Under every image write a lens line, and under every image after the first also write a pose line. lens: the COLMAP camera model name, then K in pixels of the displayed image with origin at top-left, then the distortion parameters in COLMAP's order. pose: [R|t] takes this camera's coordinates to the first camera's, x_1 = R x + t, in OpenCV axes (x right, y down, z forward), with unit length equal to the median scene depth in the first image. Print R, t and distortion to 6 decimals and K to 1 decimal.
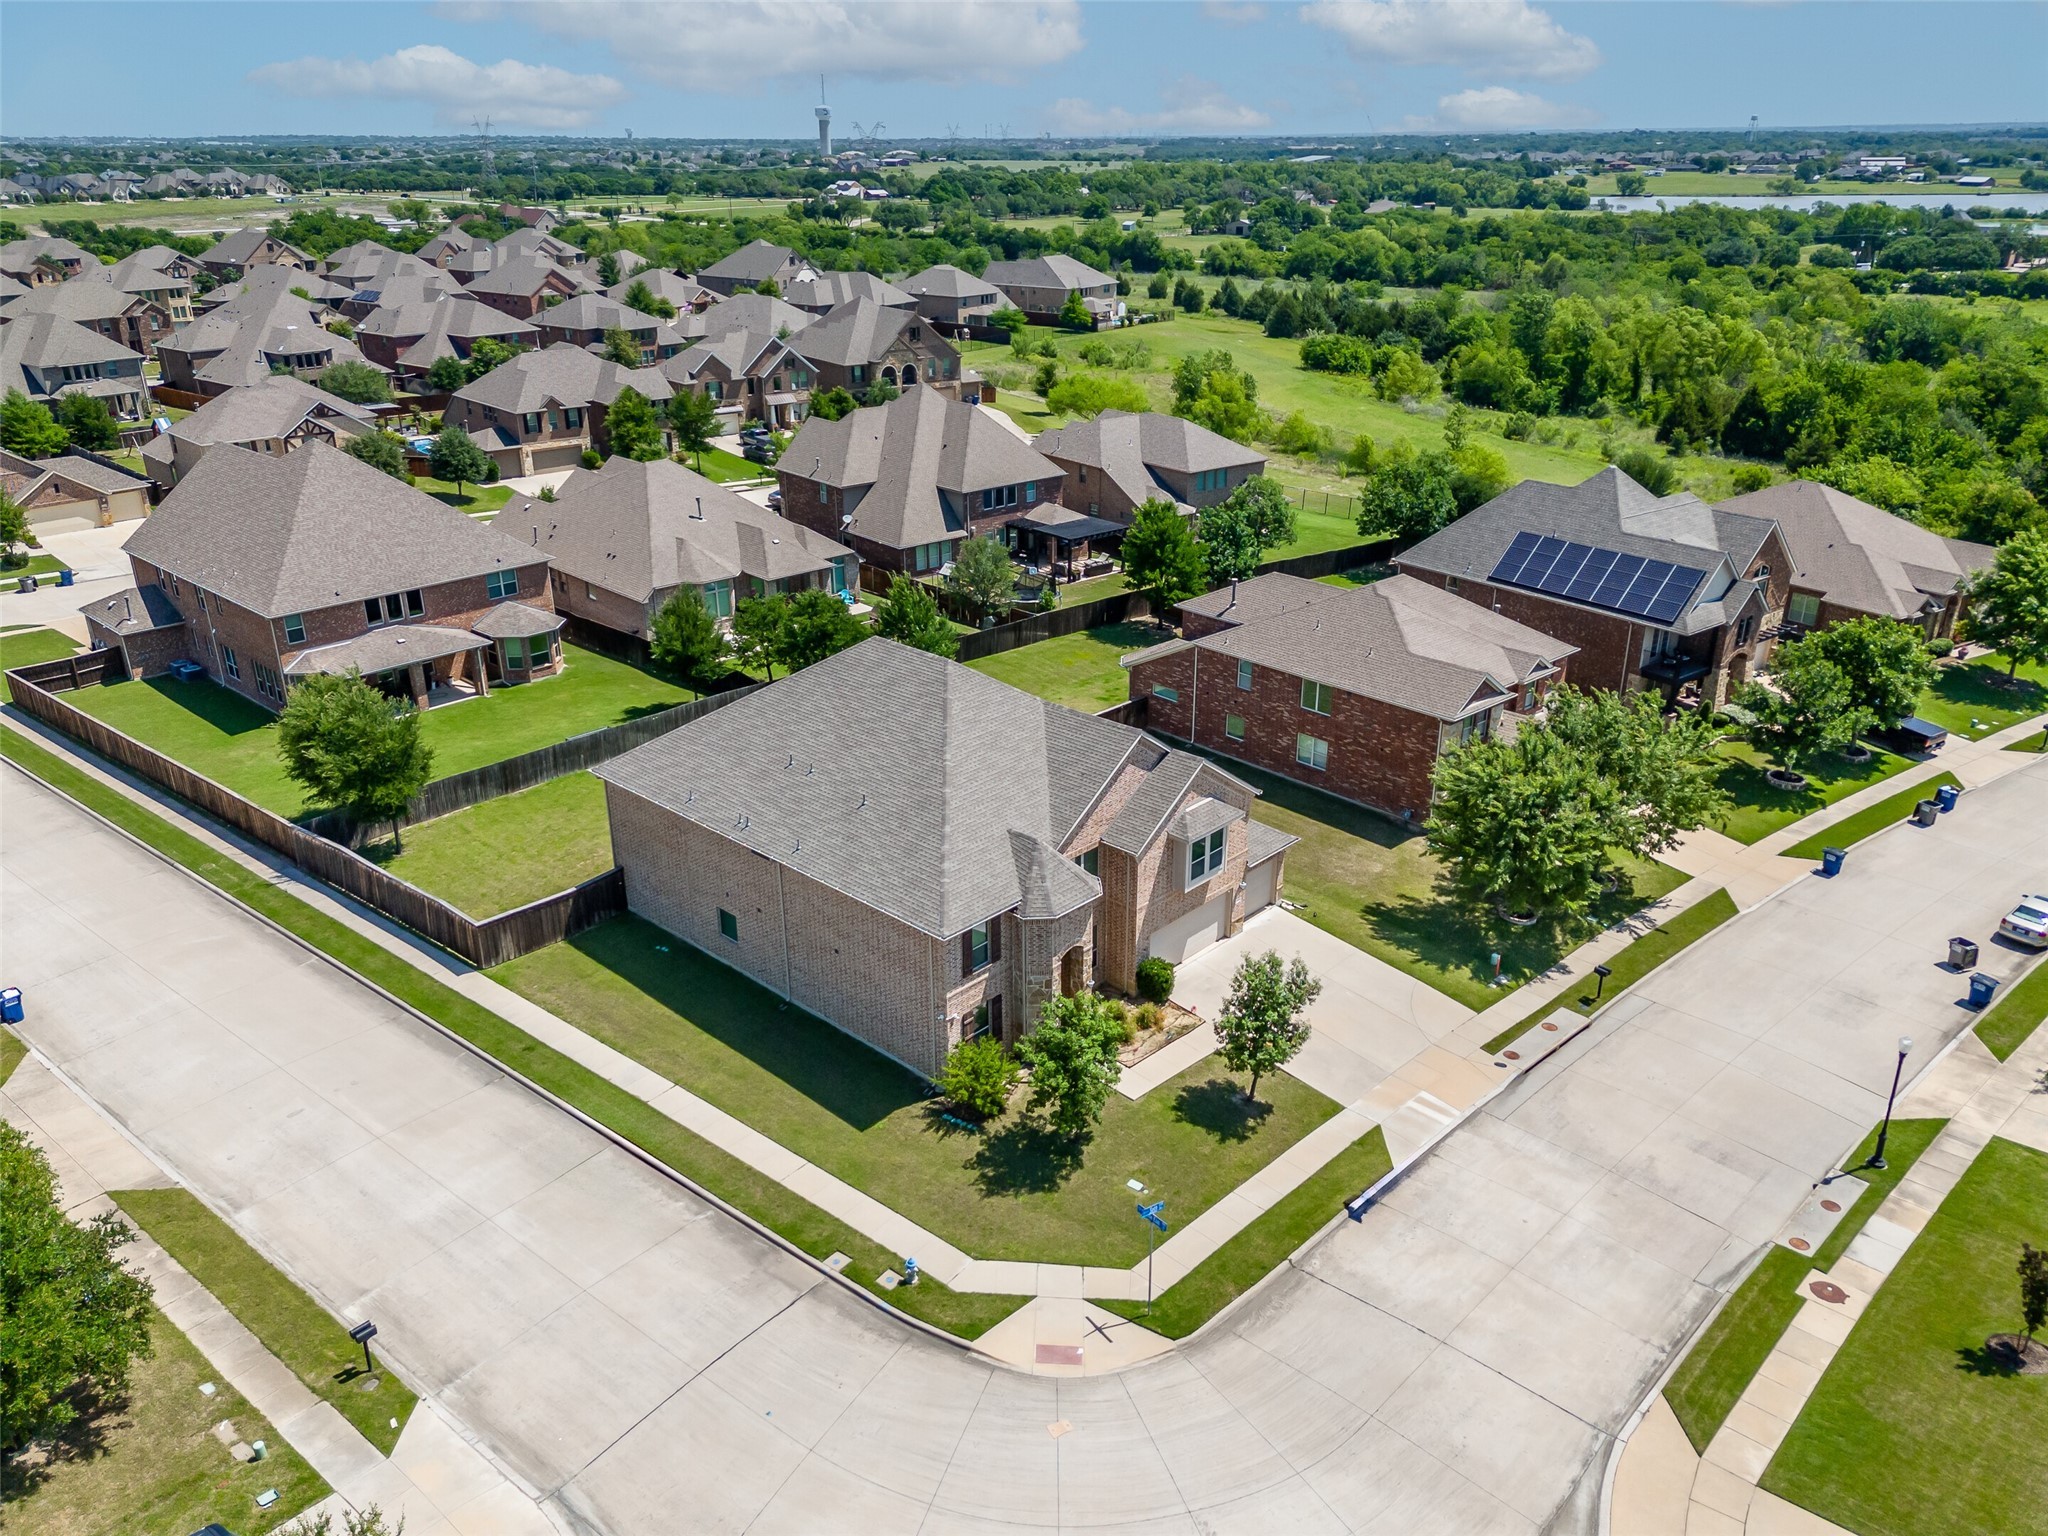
lens RADIAL K [[1496.9, 0, 1020.8], [0, 1496.9, 775.9], [0, 0, 1]] dist [0.071098, -0.055402]
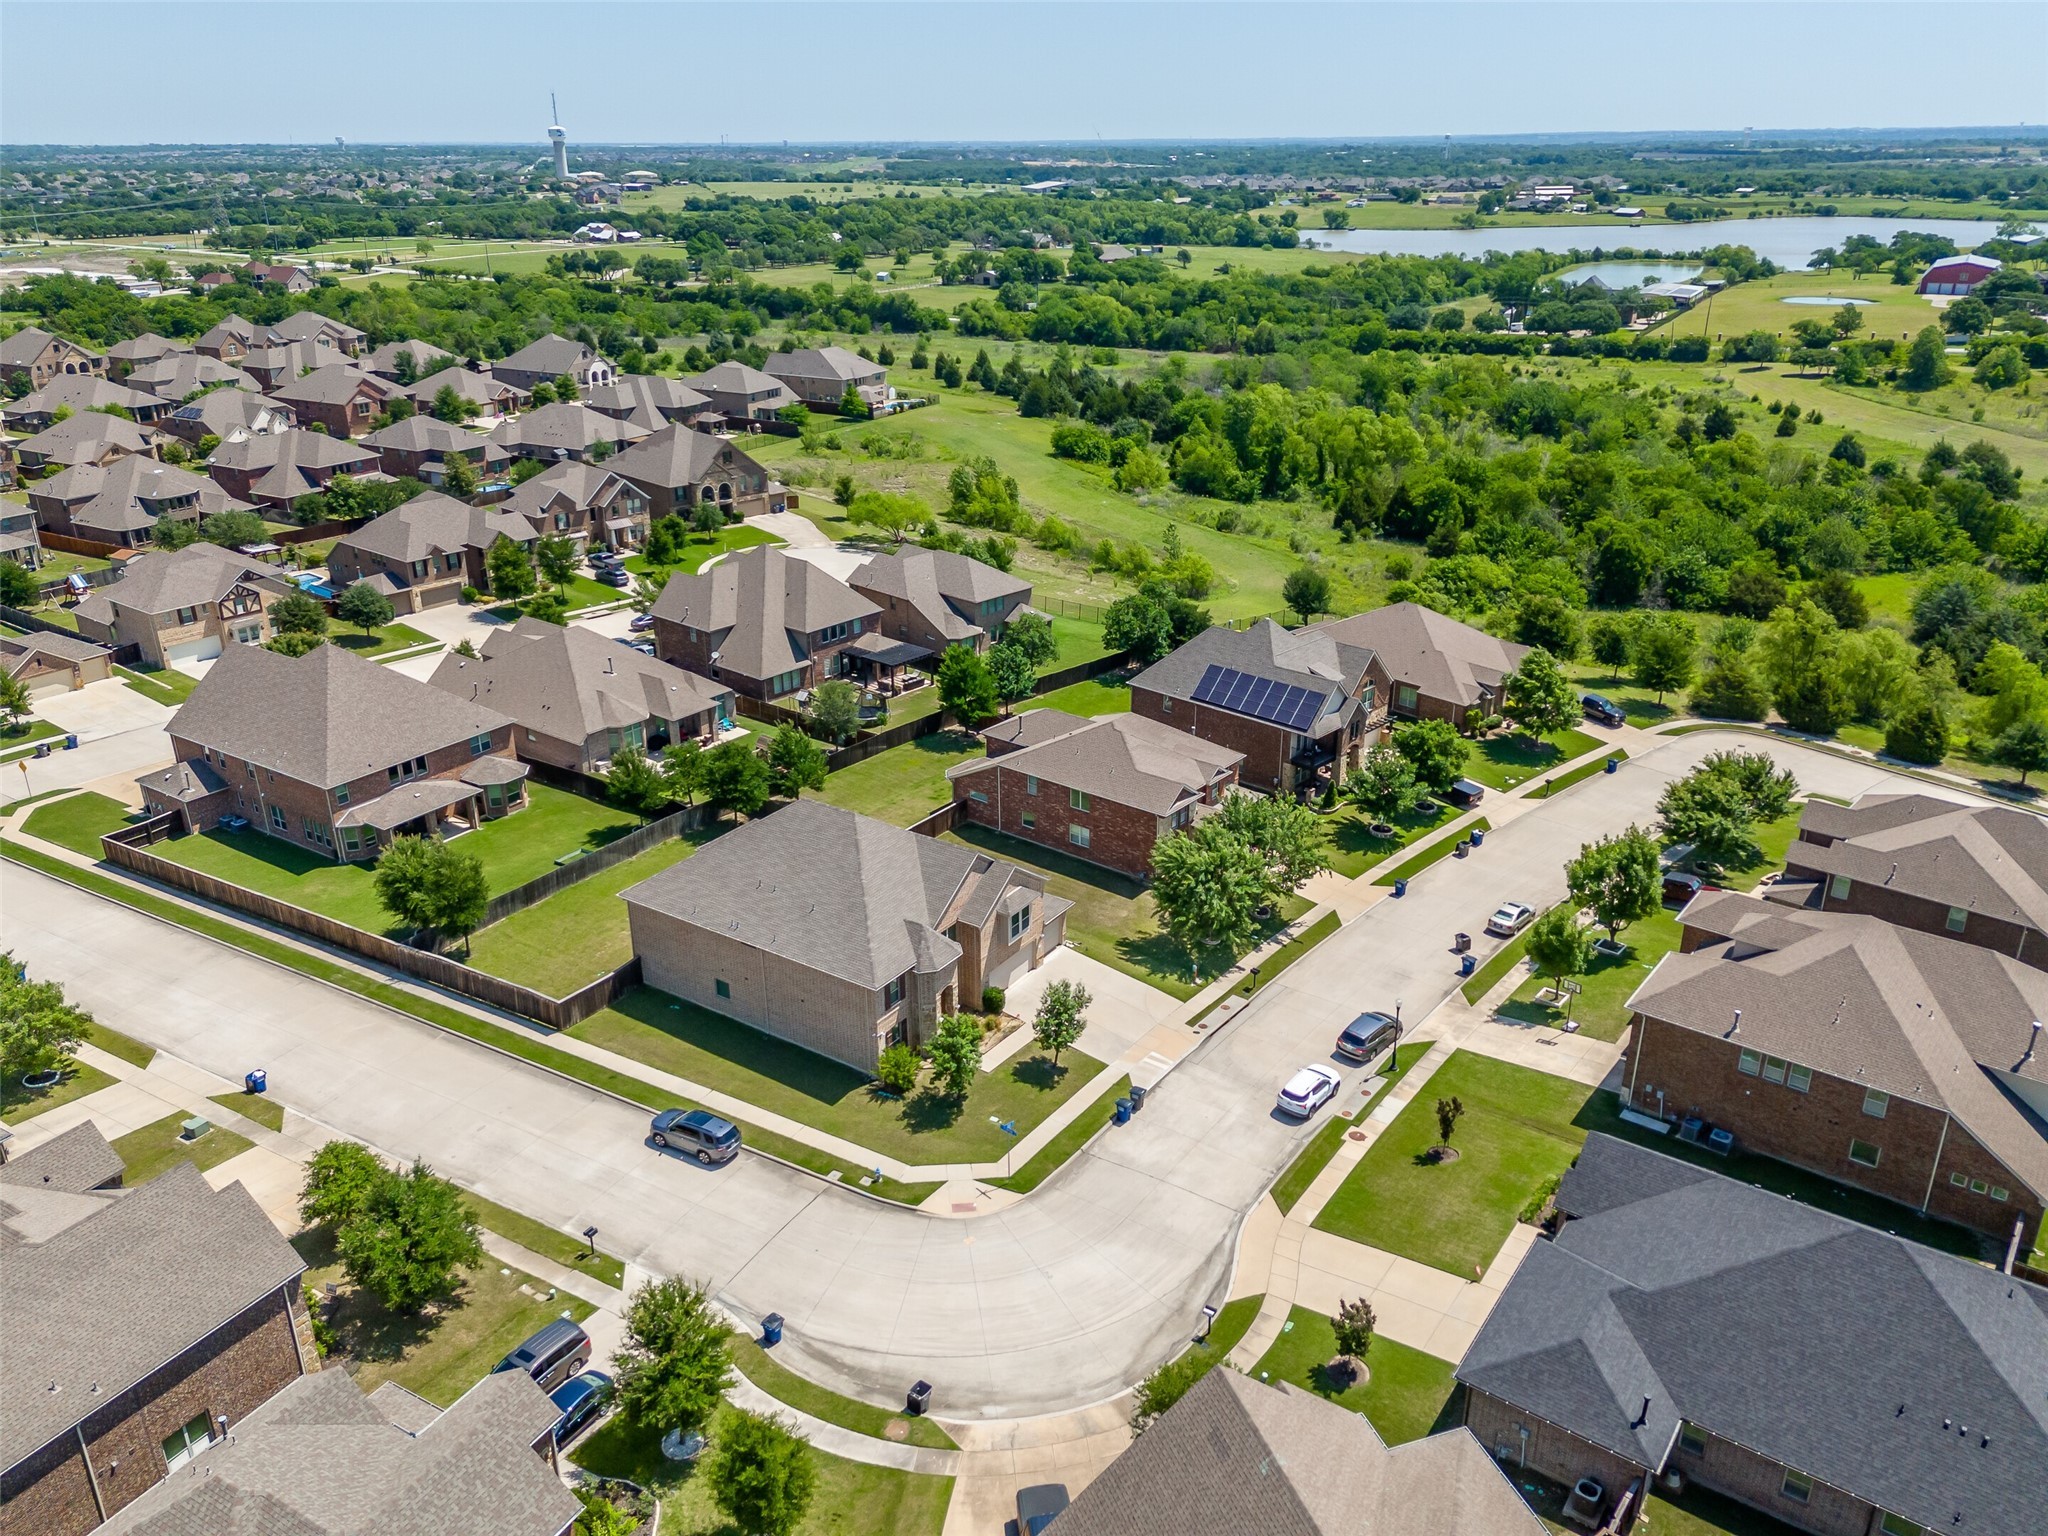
lens RADIAL K [[1496.9, 0, 1030.3], [0, 1496.9, 762.4], [0, 0, 1]] dist [0.071098, -0.055402]
pose [[0.986311, -0.060187, 0.153519, -0.071938], [0.062043, 0.998047, -0.007326, -0.073816], [-0.152779, 0.016750, 0.988118, -0.425968]]
